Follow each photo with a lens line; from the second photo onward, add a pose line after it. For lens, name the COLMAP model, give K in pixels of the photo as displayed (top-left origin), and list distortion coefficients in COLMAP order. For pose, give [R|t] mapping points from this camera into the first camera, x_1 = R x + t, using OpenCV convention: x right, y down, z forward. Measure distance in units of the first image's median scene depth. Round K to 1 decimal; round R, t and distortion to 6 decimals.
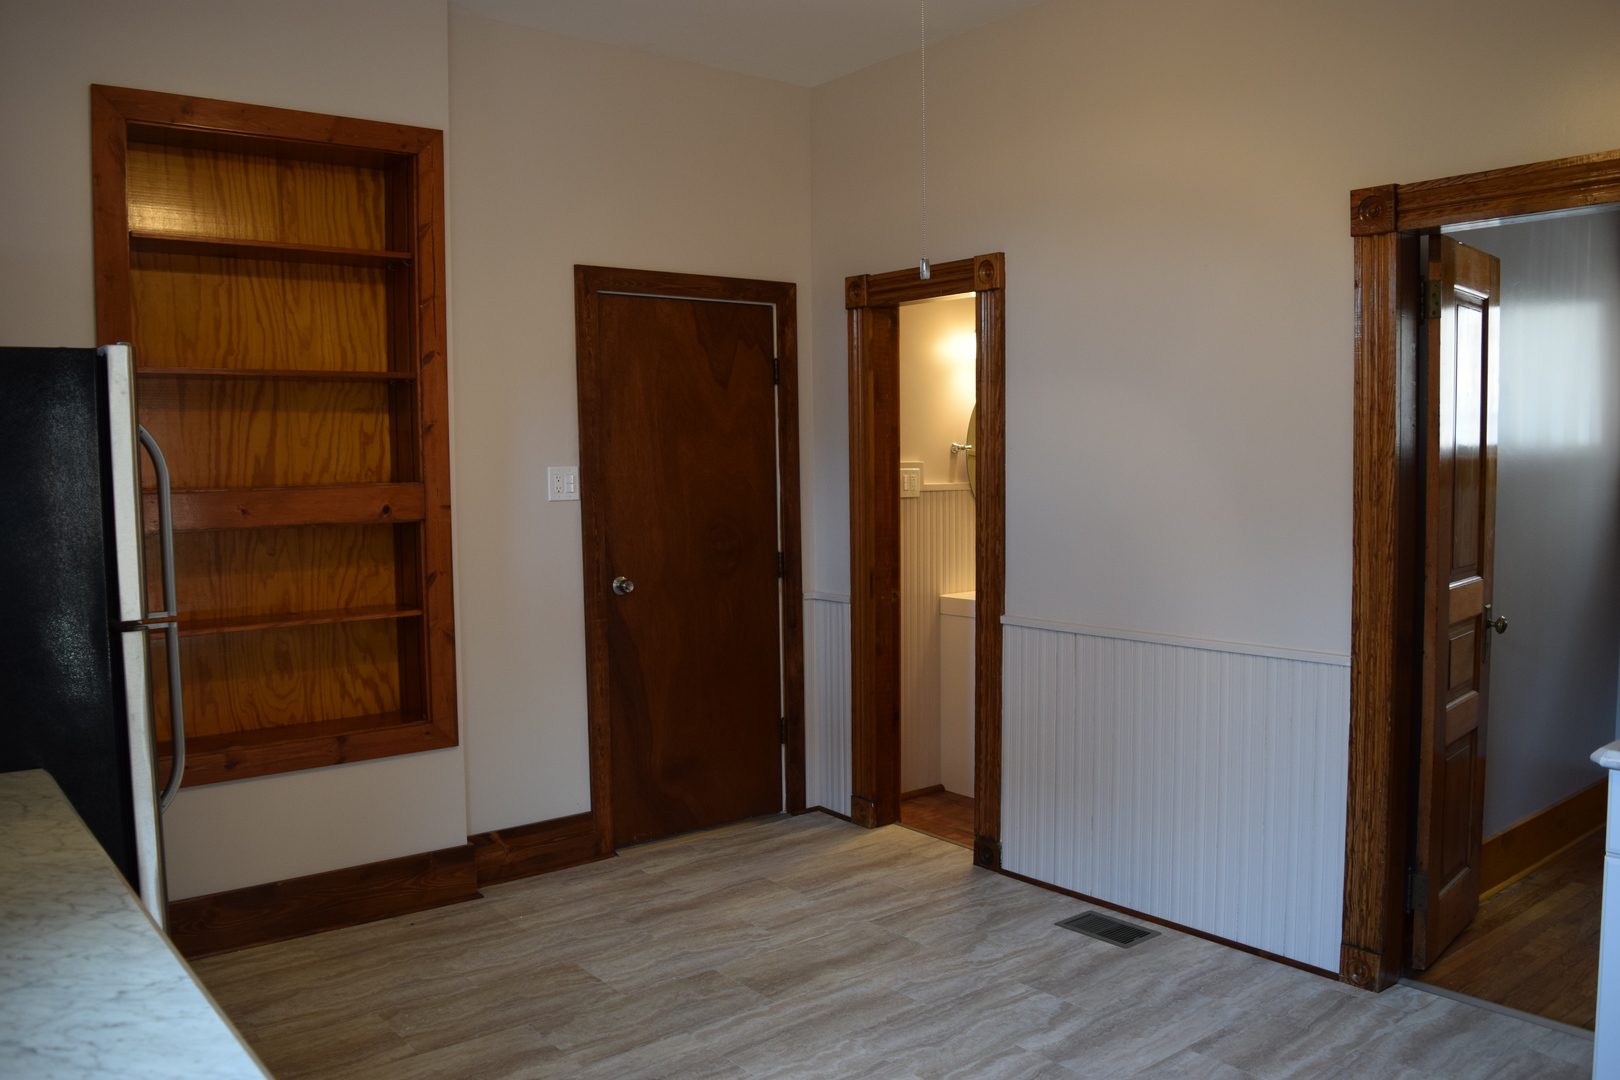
lens RADIAL K [[1284.0, 0, 804.7], [0, 1284.0, 538.3], [0, 0, 1]] dist [-0.097568, 0.028805]
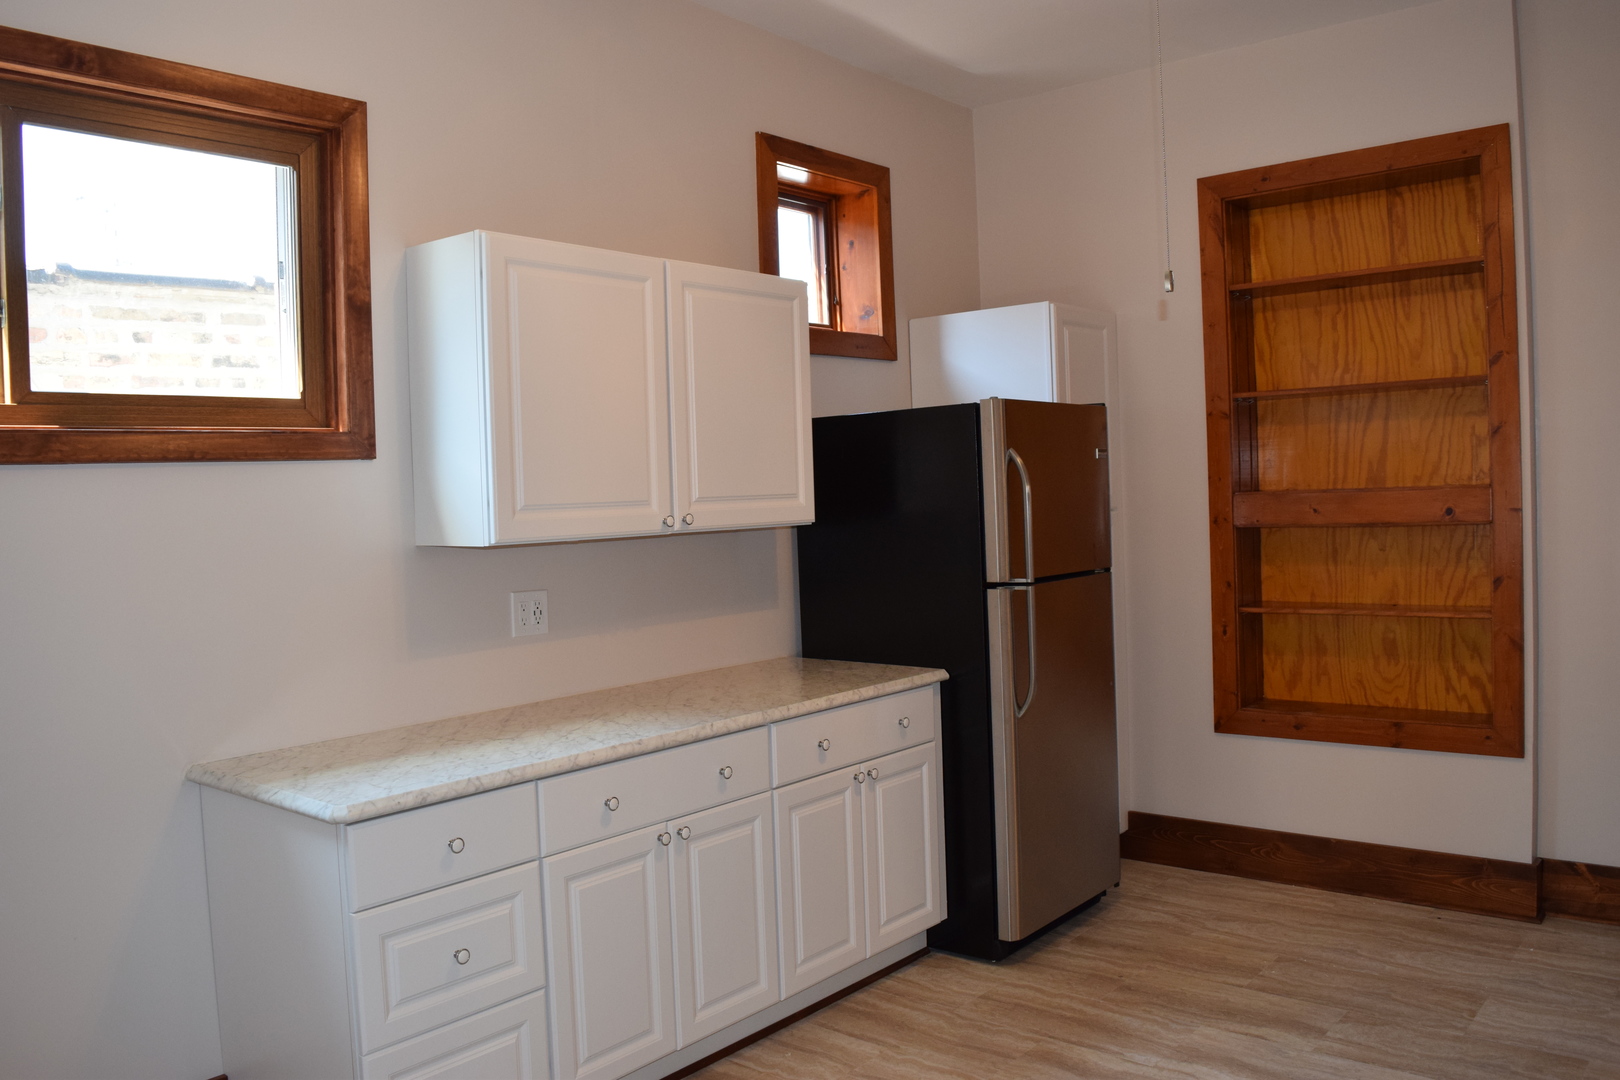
lens RADIAL K [[1284.0, 0, 802.2], [0, 1284.0, 541.5], [0, 0, 1]] dist [-0.097568, 0.028805]
pose [[0.196436, 0.041138, -0.979653, 0.554418], [-0.031091, 0.998878, 0.035711, -0.018068], [0.980024, 0.023443, 0.197495, 0.285835]]
